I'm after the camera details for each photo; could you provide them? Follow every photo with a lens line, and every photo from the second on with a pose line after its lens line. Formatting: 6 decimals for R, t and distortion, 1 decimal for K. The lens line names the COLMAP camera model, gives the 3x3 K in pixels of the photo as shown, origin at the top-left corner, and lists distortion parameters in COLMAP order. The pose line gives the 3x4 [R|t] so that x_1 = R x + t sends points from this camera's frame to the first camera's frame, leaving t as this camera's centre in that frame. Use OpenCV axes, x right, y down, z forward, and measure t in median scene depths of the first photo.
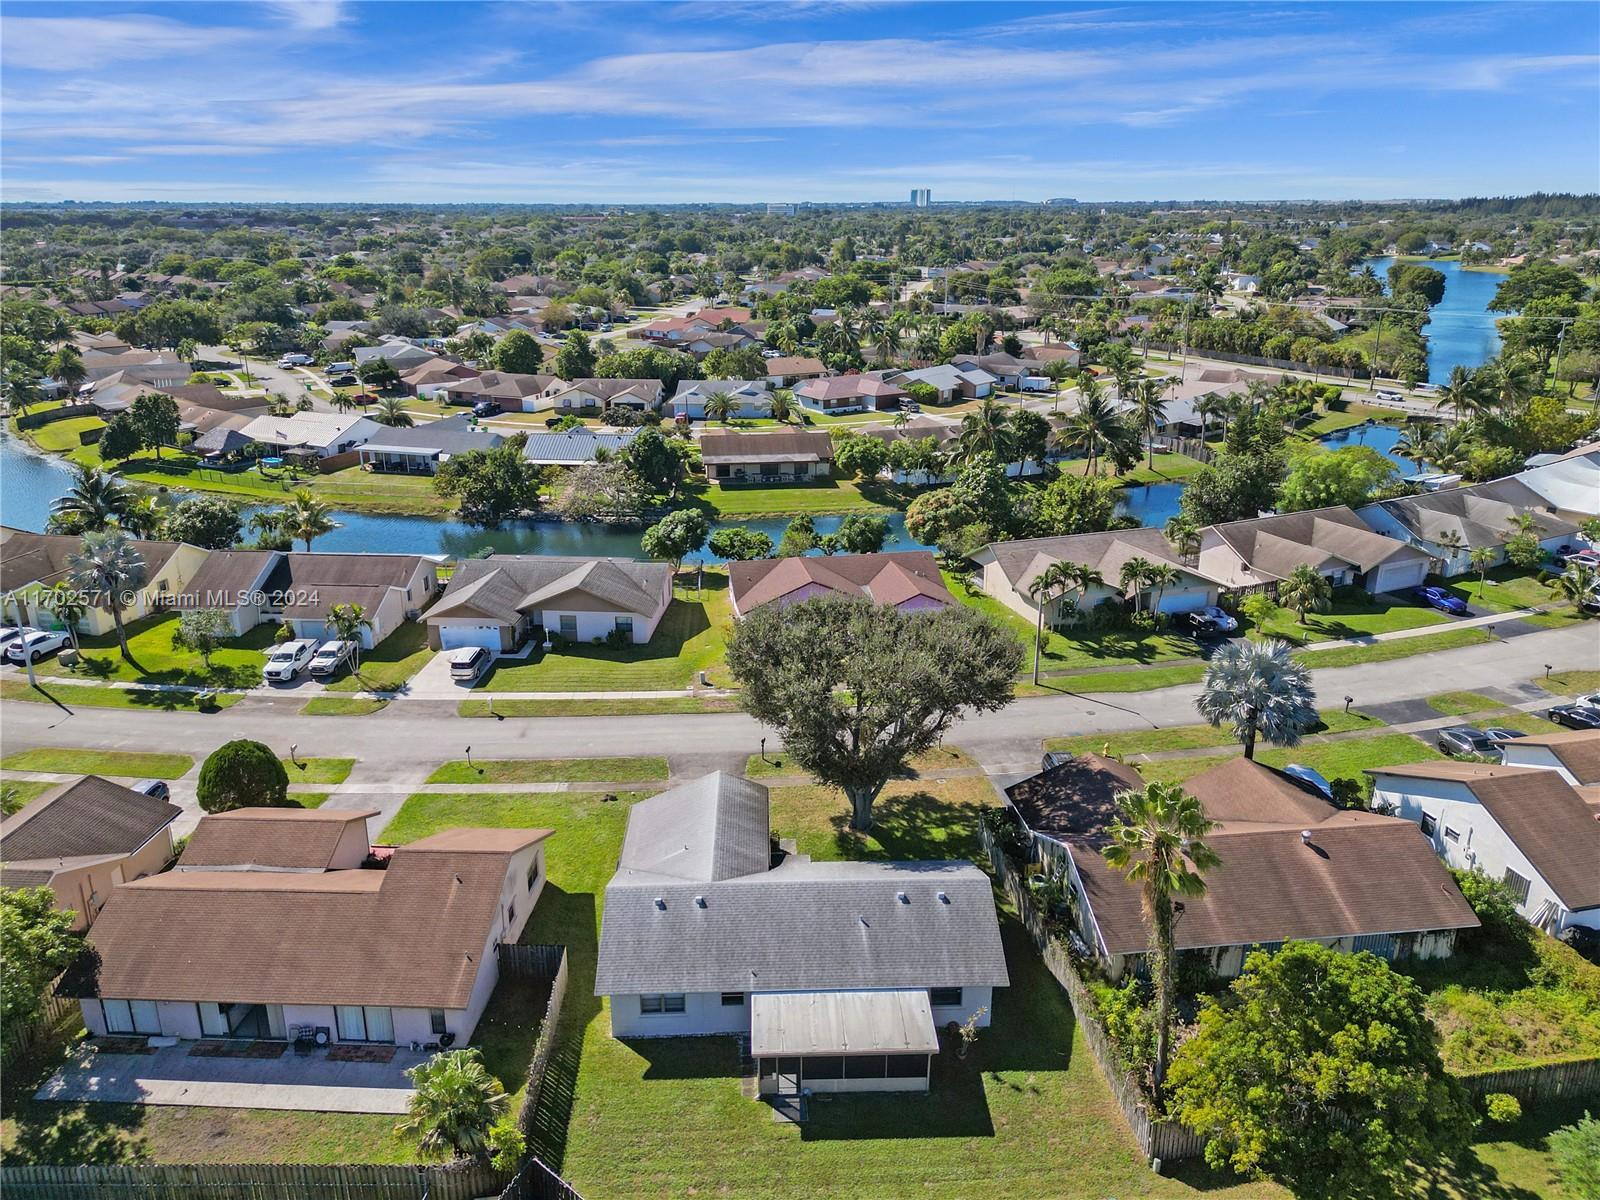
lens RADIAL K [[1164.4, 0, 800.0], [0, 1164.4, 600.0], [0, 0, 1]] dist [0.073297, -0.070989]
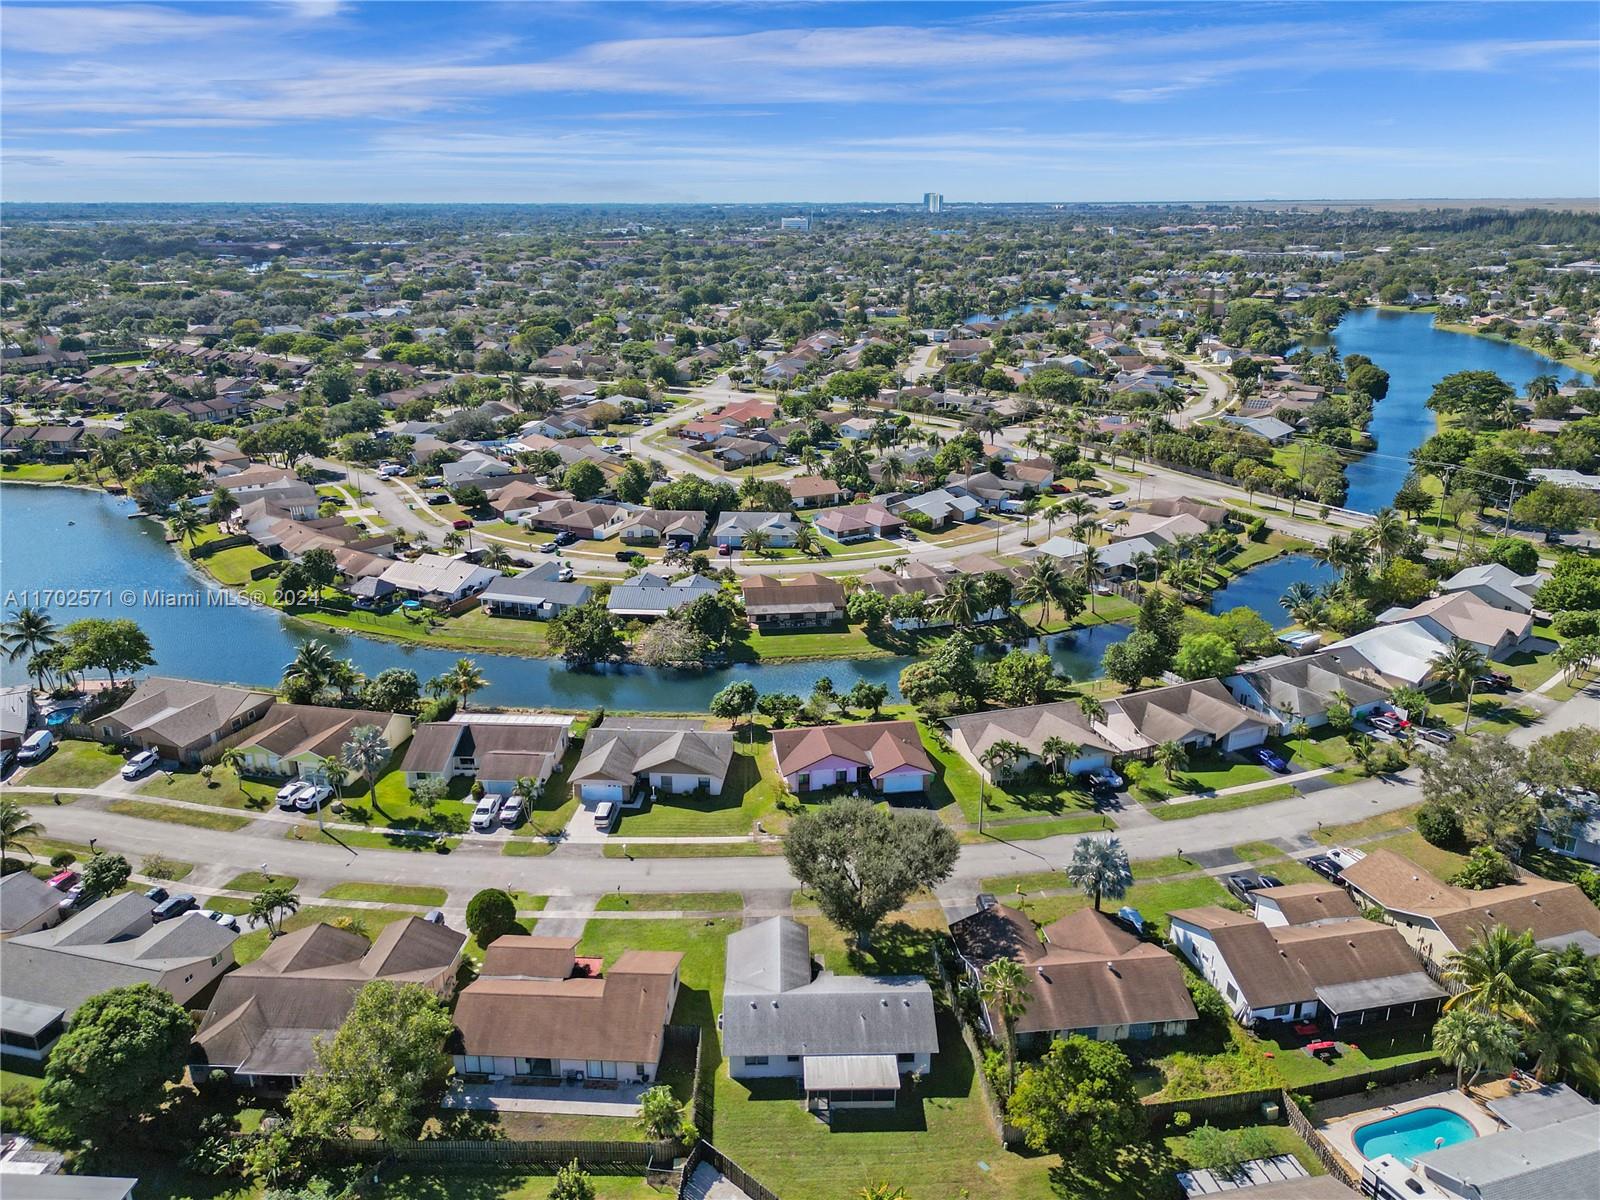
lens RADIAL K [[1164.4, 0, 800.0], [0, 1164.4, 600.0], [0, 0, 1]] dist [0.073297, -0.070989]
pose [[0.999943, 0.003188, -0.010217, -0.015820], [-0.003171, 0.999994, 0.001687, -0.217426], [0.010222, -0.001655, 0.999946, -0.484069]]
